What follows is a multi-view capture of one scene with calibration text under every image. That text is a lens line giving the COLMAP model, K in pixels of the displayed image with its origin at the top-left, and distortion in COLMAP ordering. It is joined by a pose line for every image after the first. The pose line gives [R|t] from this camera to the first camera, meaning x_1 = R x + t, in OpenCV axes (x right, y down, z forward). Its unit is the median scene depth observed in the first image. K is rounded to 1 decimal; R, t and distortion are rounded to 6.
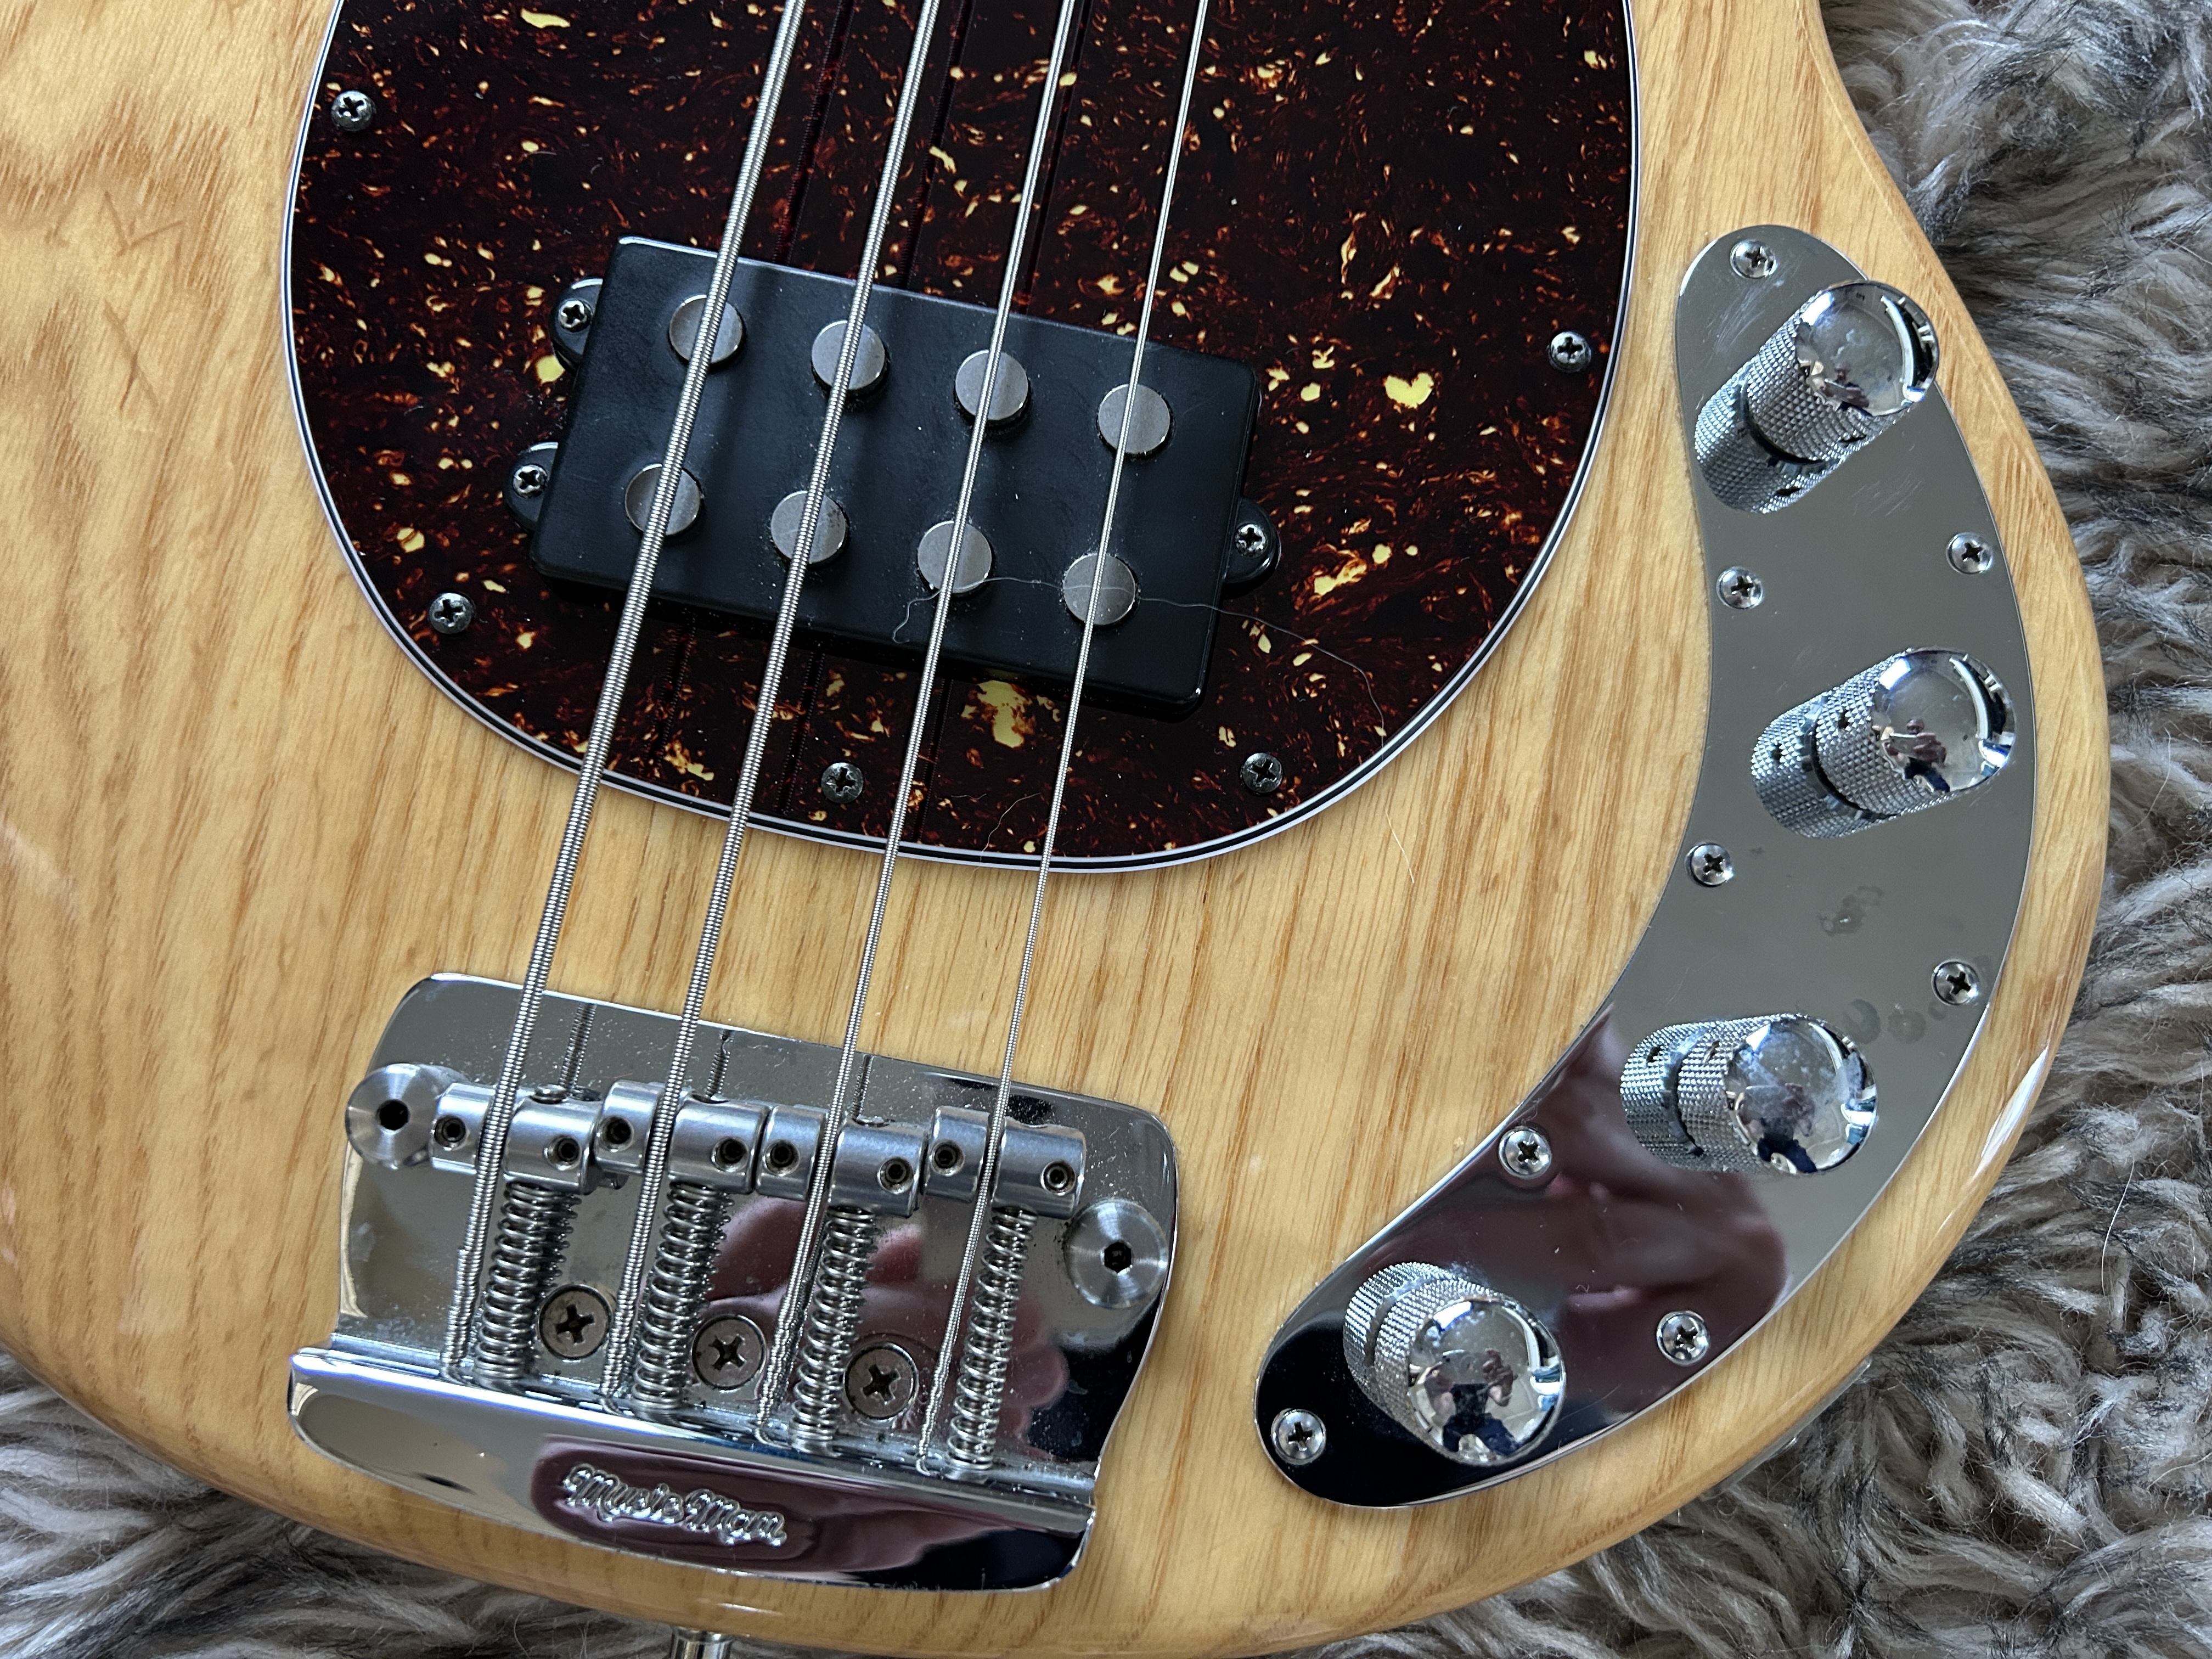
lens RADIAL K [[1651.9, 0, 1105.1], [0, 1651.9, 826.9], [0, 0, 1]] dist [0.038529, -0.053199]
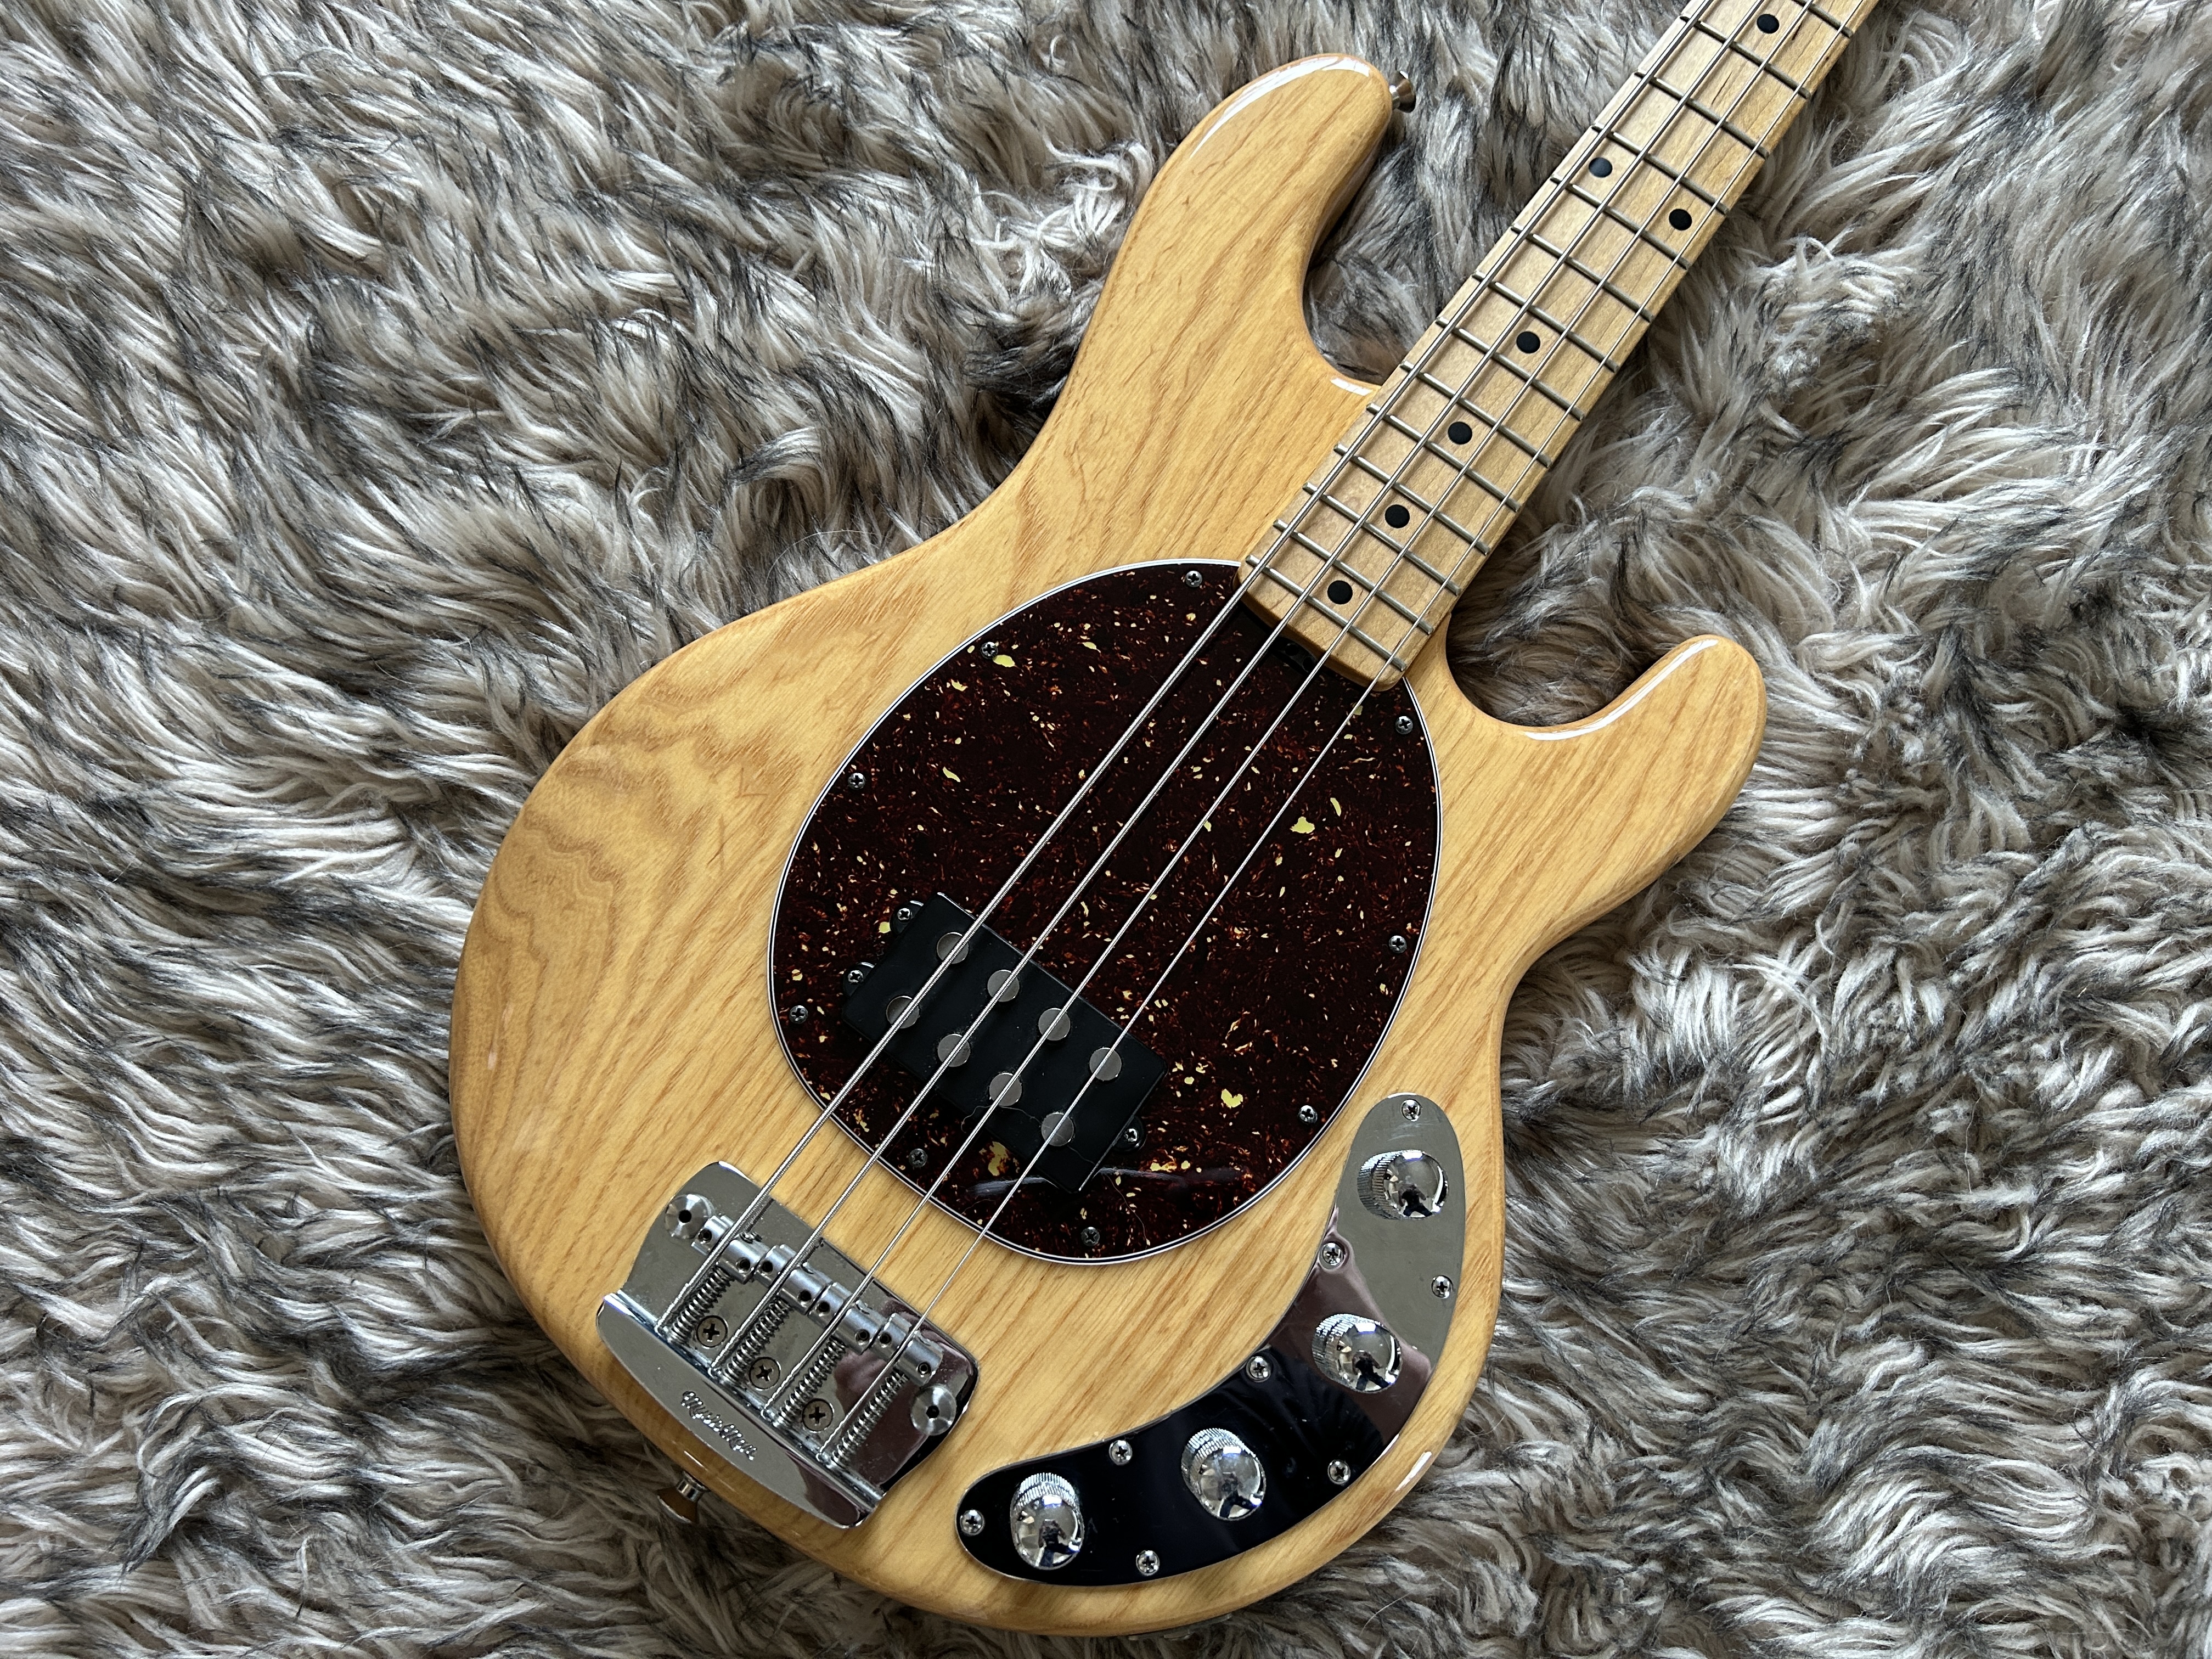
lens RADIAL K [[1651.9, 0, 1106.4], [0, 1651.9, 810.4], [0, 0, 1]] dist [0.038529, -0.053199]
pose [[0.902770, 0.421122, -0.087530, 0.069361], [-0.427987, 0.899745, -0.085360, -0.368755], [0.042807, 0.114522, 0.992498, -1.271361]]
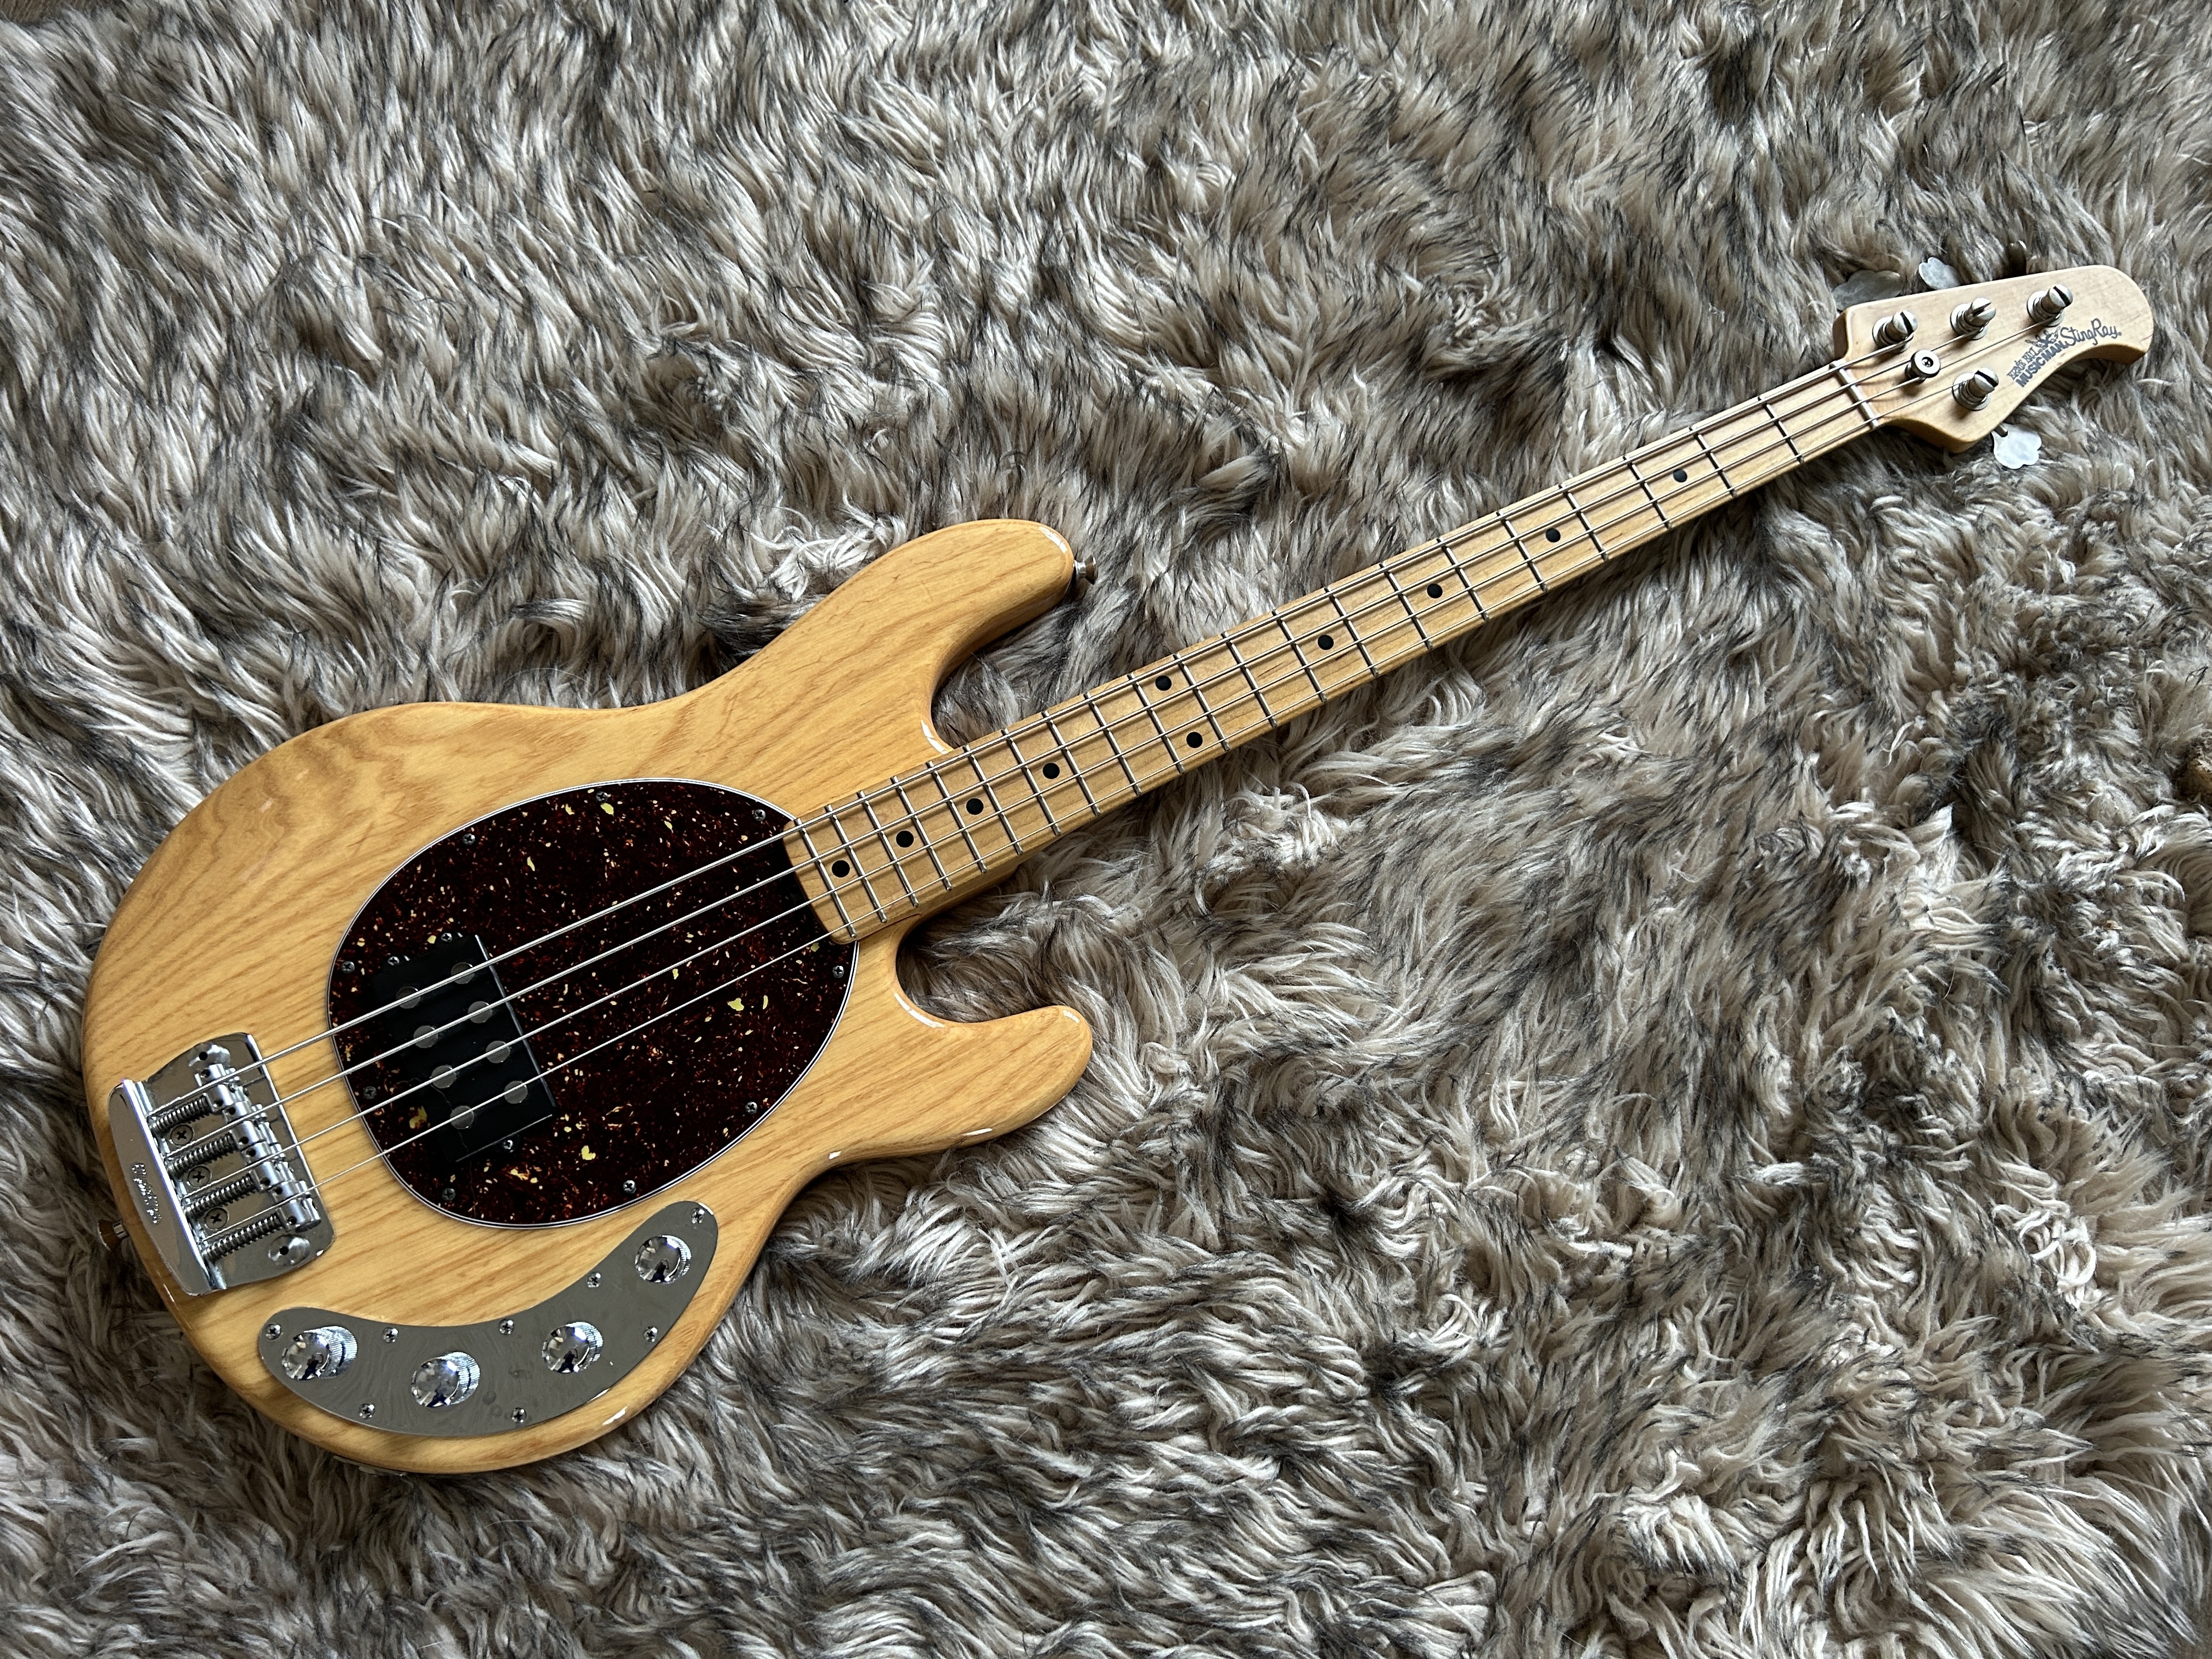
lens RADIAL K [[1651.9, 0, 1103.9], [0, 1651.9, 807.7], [0, 0, 1]] dist [0.038529, -0.053199]
pose [[0.625167, 0.766651, -0.146331, 0.796813], [-0.780369, 0.610673, -0.134545, -1.060167], [-0.013789, 0.198306, 0.980043, -2.350048]]
